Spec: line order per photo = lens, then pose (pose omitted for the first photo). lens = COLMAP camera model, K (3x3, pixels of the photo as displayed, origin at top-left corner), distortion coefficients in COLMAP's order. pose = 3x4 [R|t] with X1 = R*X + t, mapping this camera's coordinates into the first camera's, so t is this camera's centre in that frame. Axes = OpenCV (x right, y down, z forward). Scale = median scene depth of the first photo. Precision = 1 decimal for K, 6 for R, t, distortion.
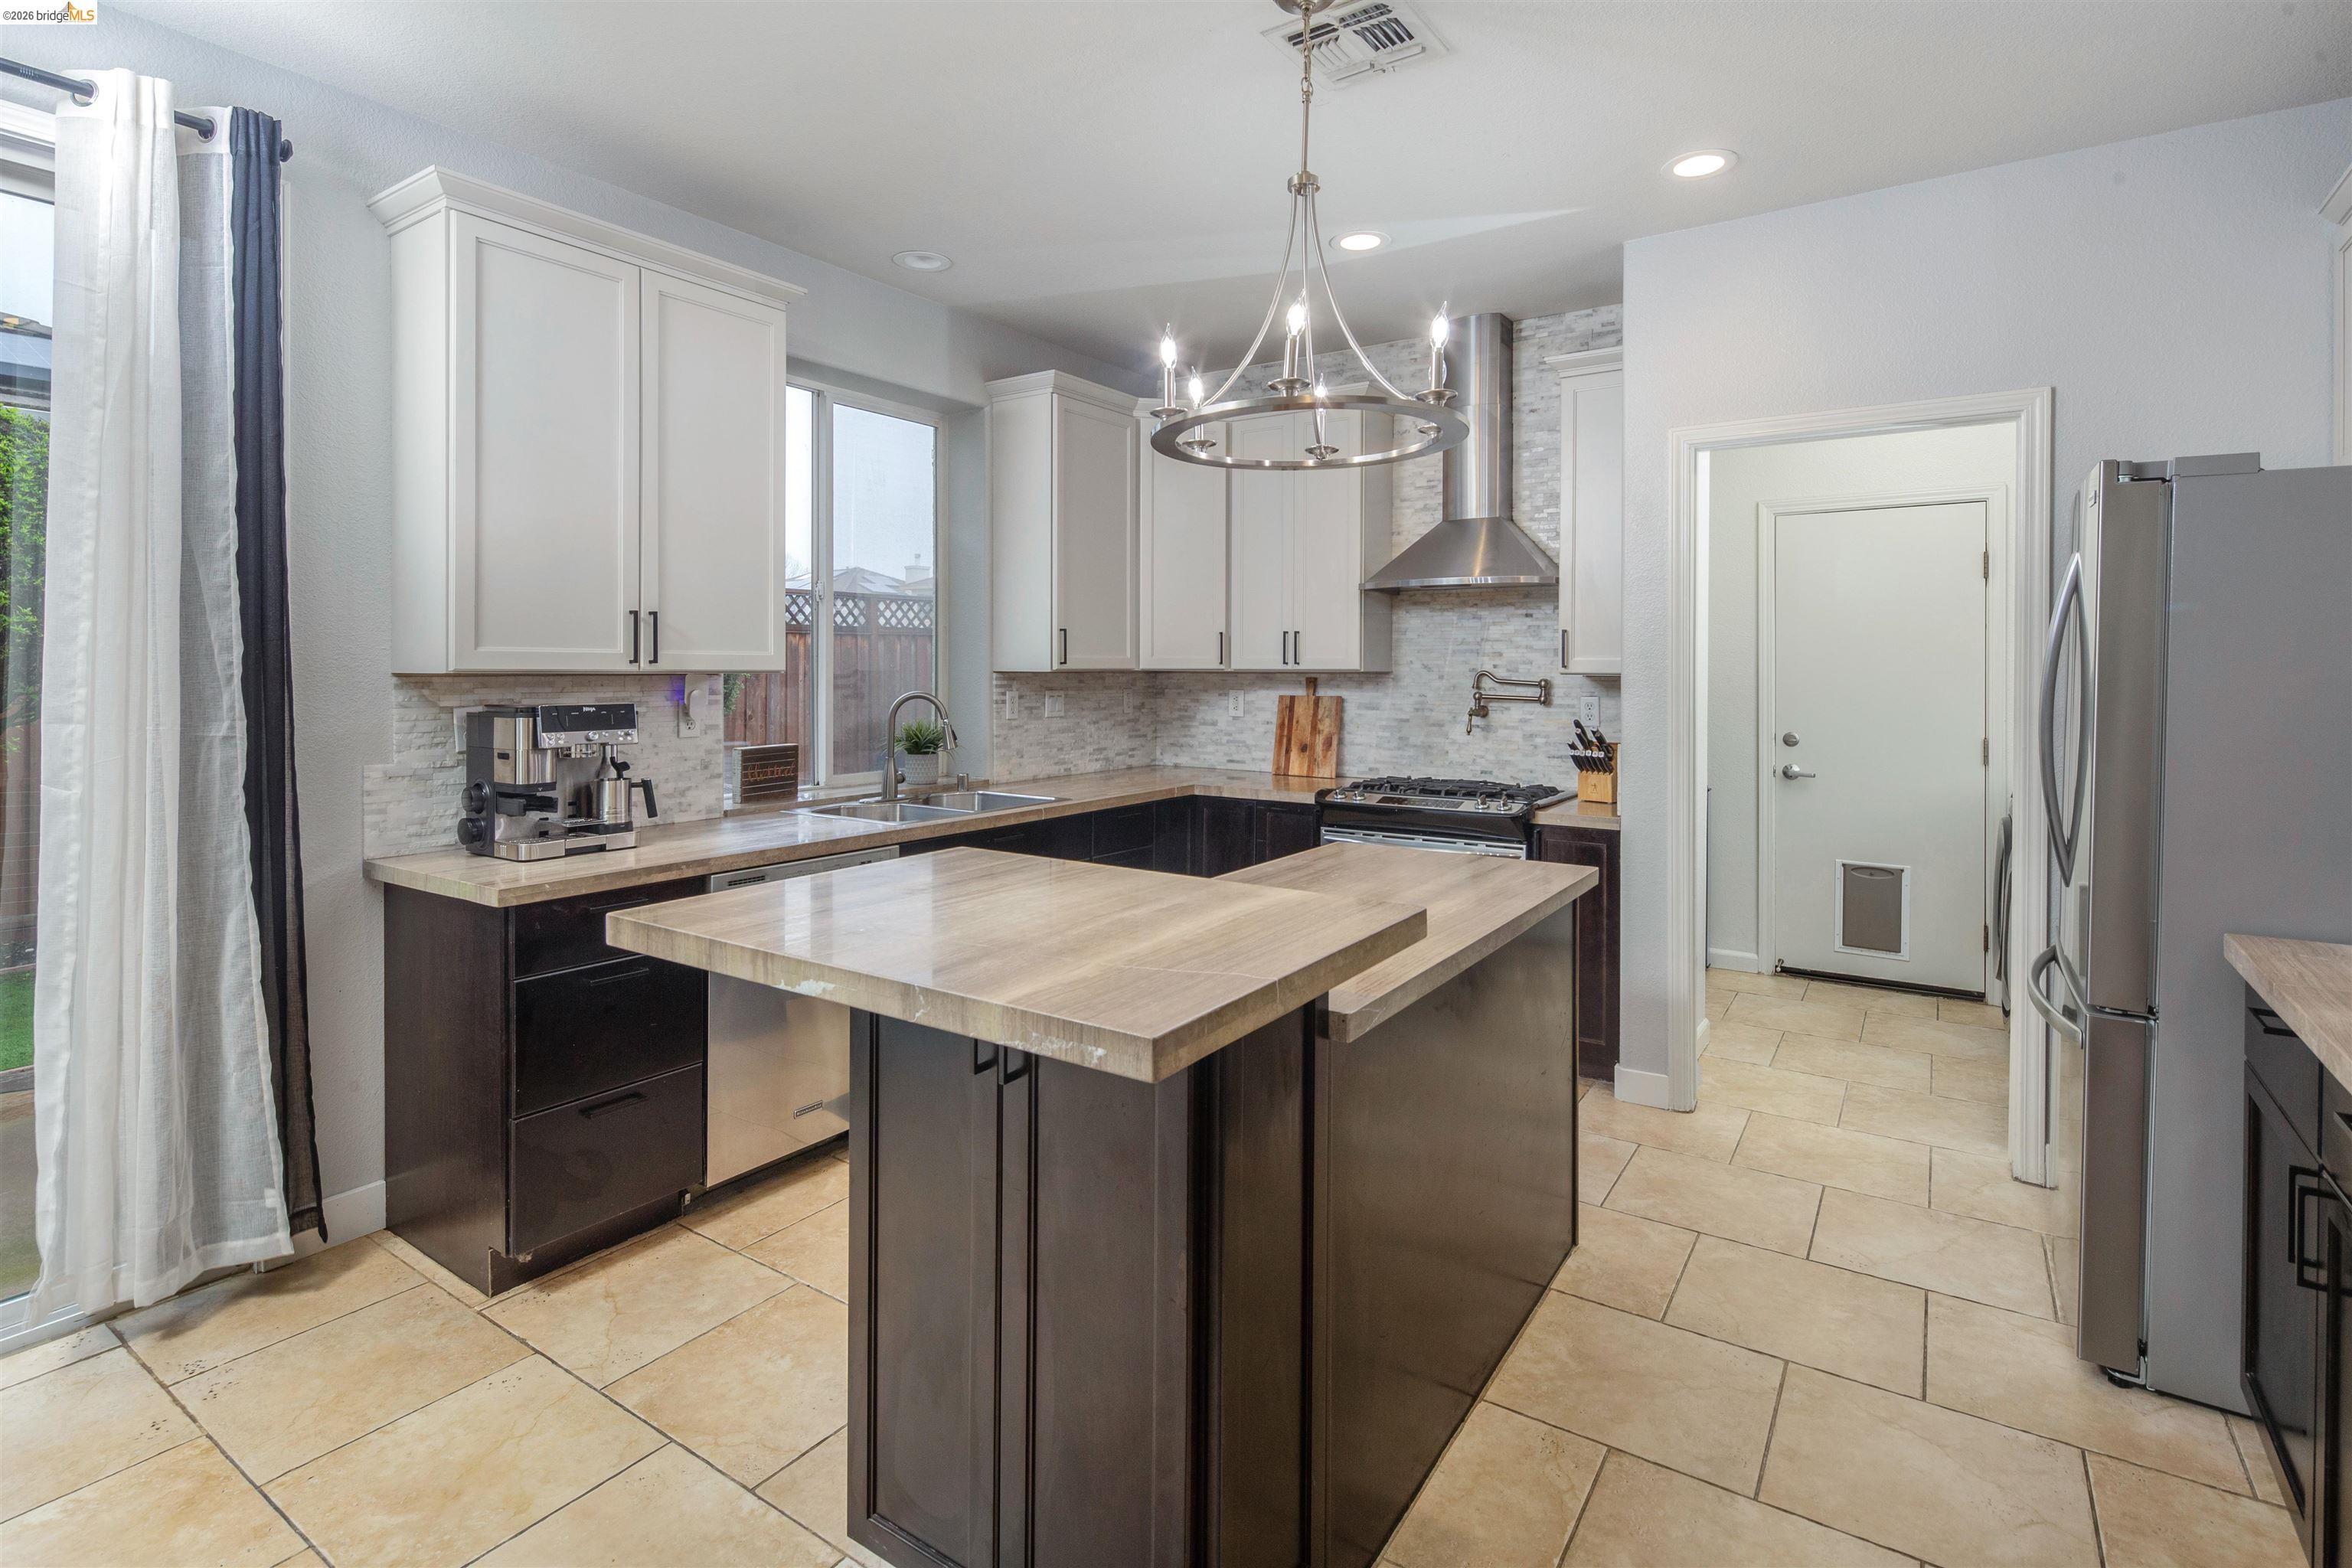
lens RADIAL K [[1140.9, 0, 1165.3], [0, 1140.9, 675.2], [0, 0, 1]] dist [0.001081, -0.000137]
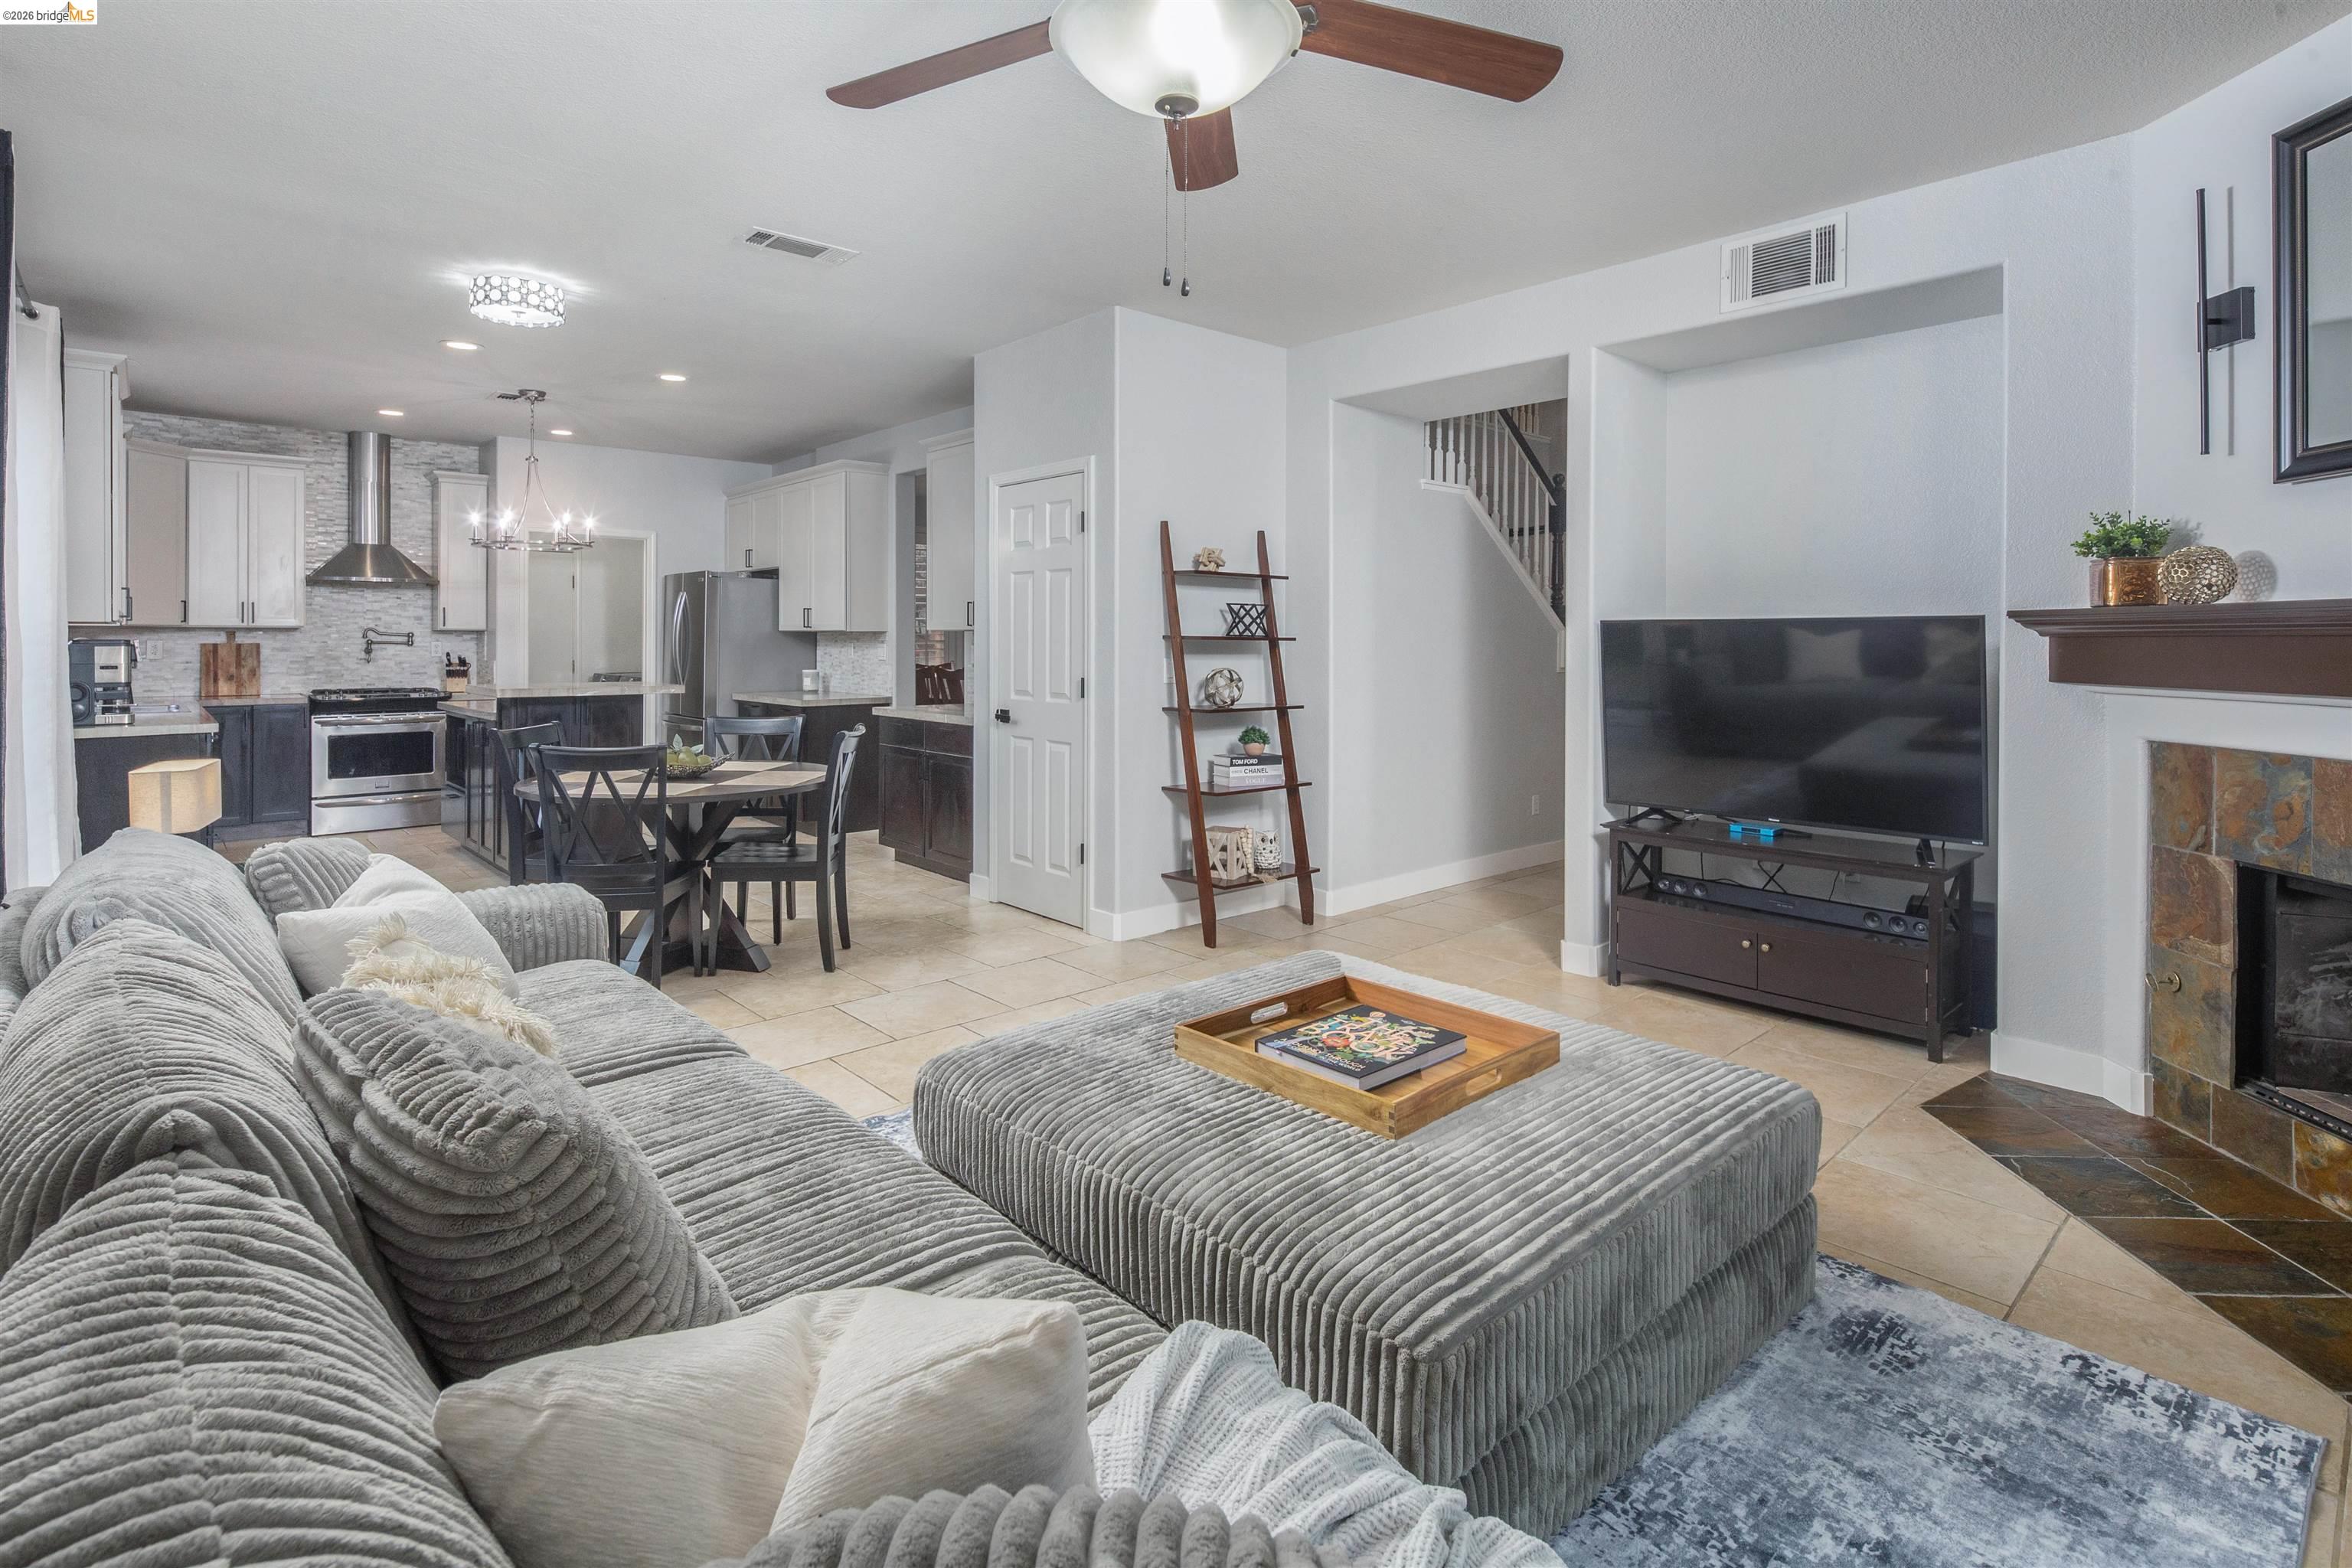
lens RADIAL K [[1158.0, 0, 1168.2], [0, 1158.0, 642.4], [0, 0, 1]] dist [0.001899, 0.000235]
pose [[0.236927, -0.003989, 0.971519, -1.187253], [0.005943, 0.999979, 0.002656, 0.021819], [-0.971509, 0.005144, 0.236946, -0.646051]]
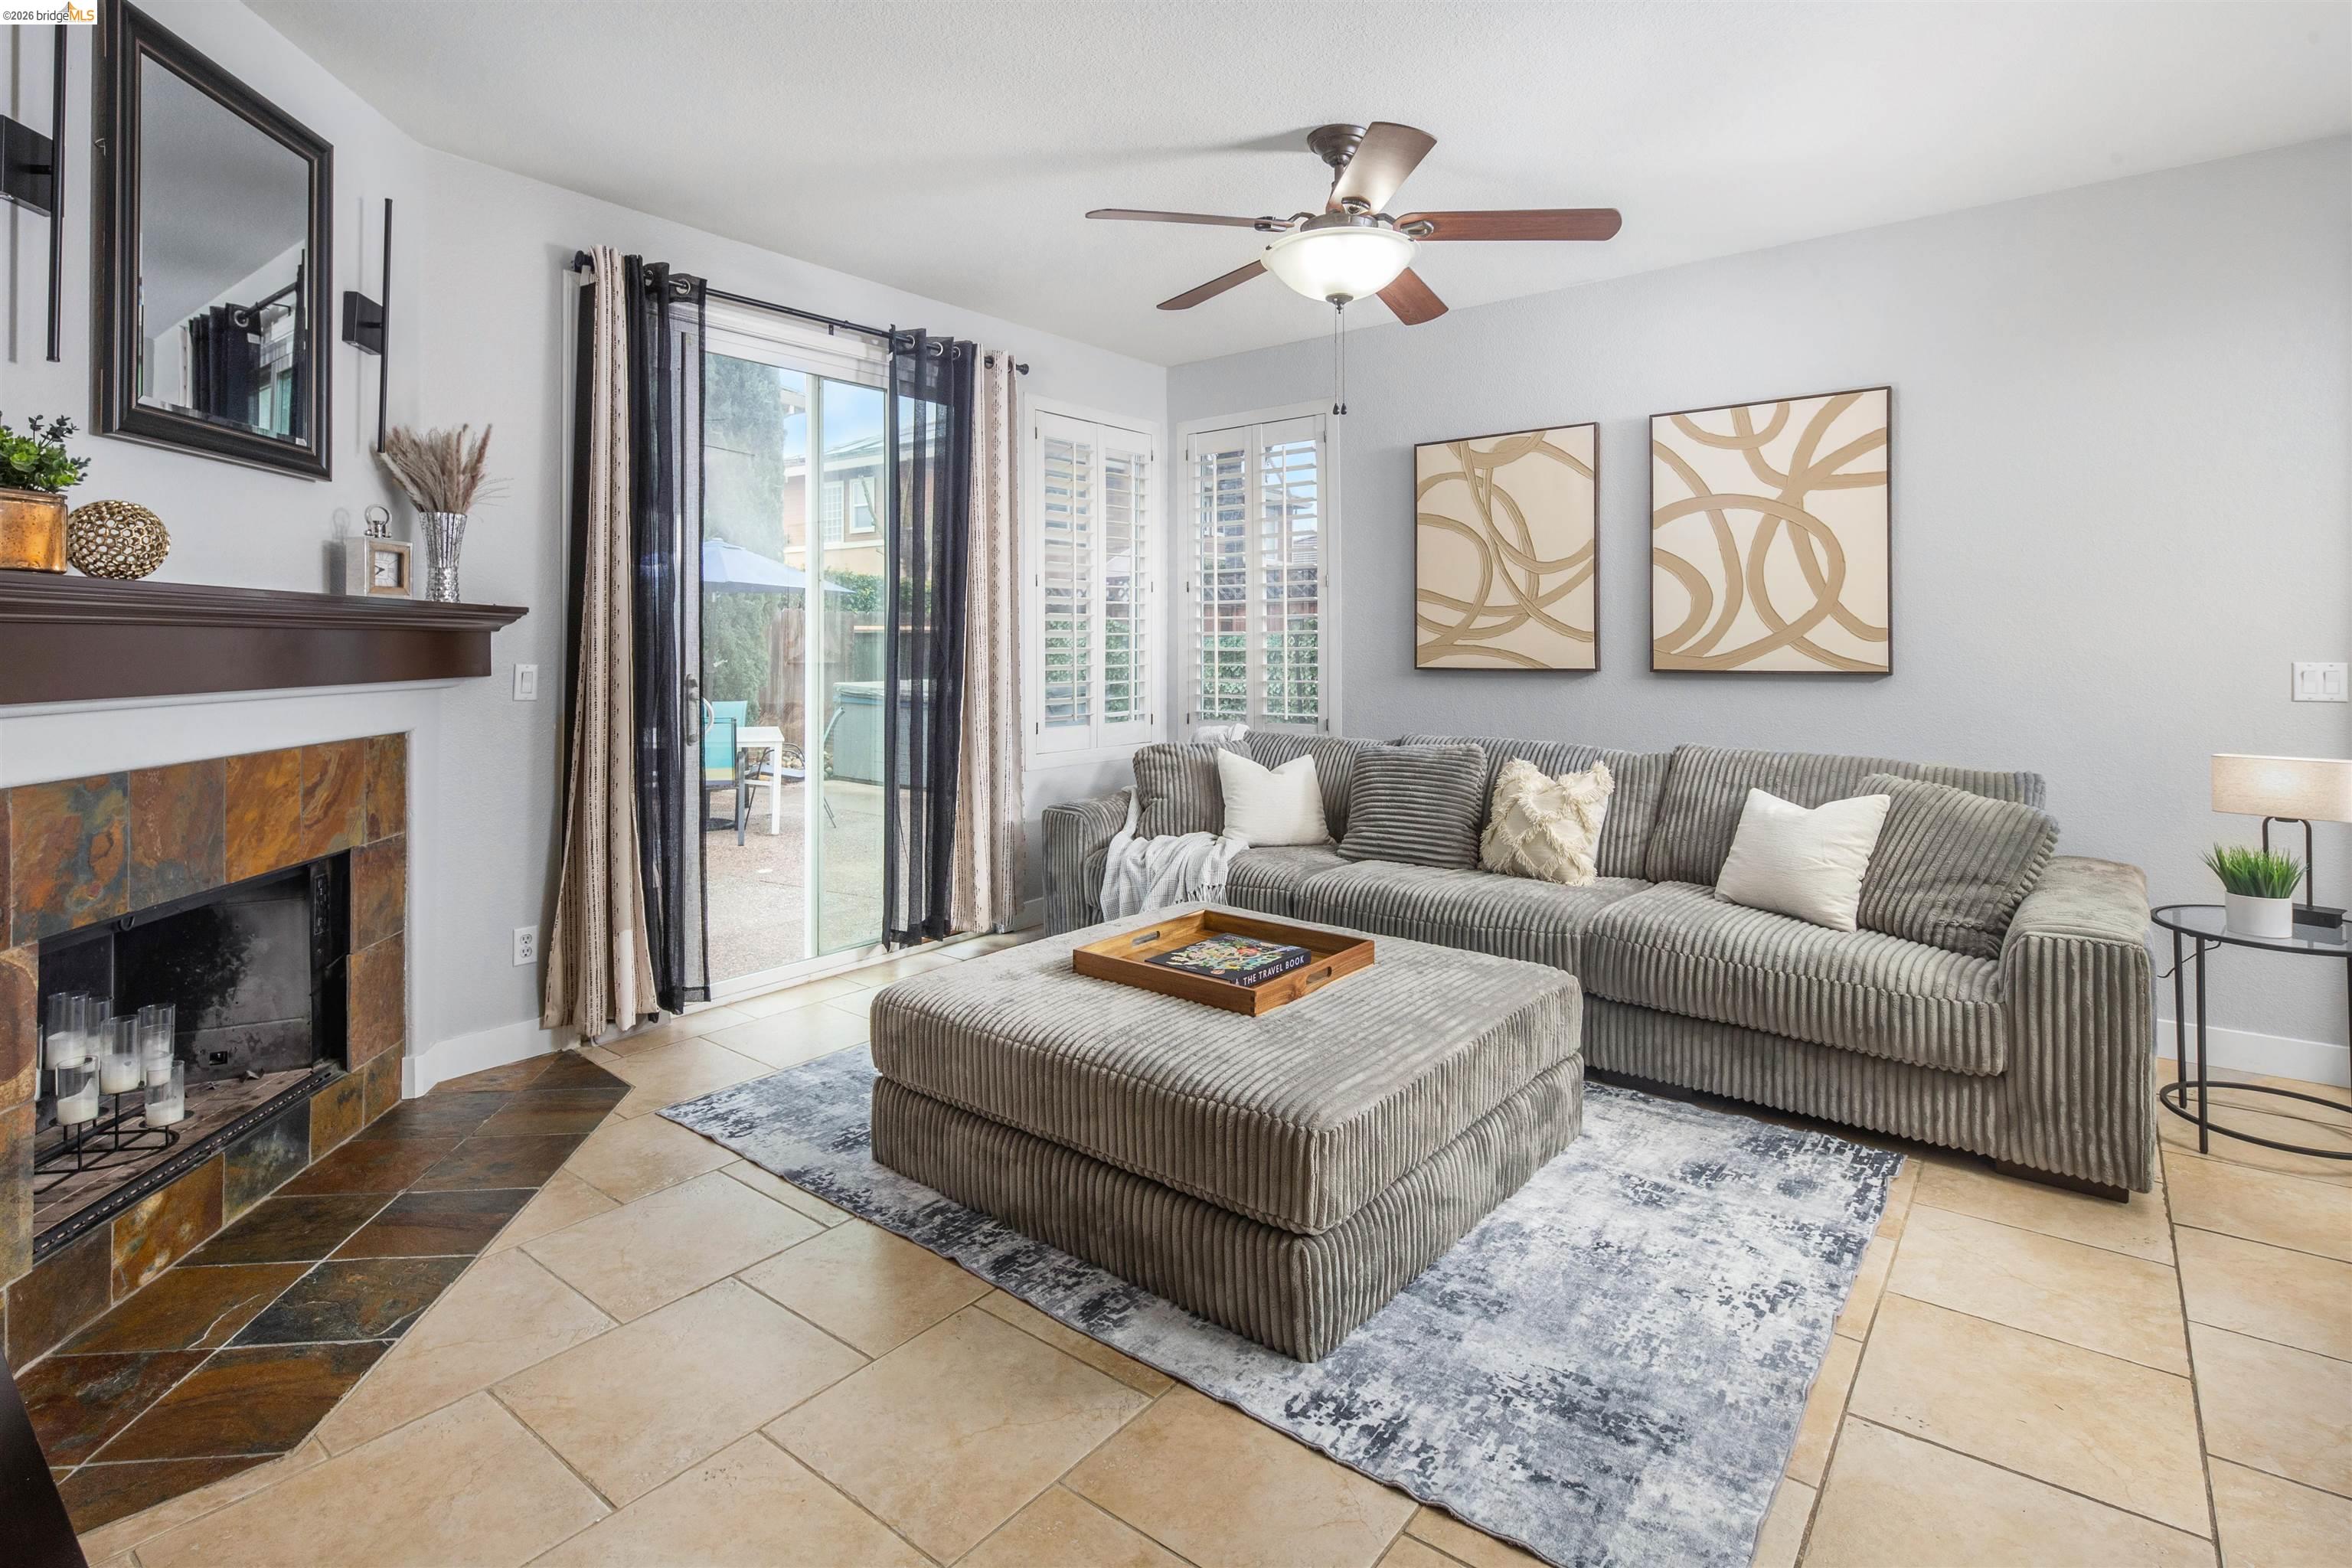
lens RADIAL K [[1152.5, 0, 1180.0], [0, 1152.5, 631.4], [0, 0, 1]] dist [0.001511, -0.000674]
pose [[-0.066853, -0.015362, -0.997645, 0.000345], [-0.006829, 0.999865, -0.014939, 0.030118], [0.997739, 0.005815, -0.066949, -0.590355]]
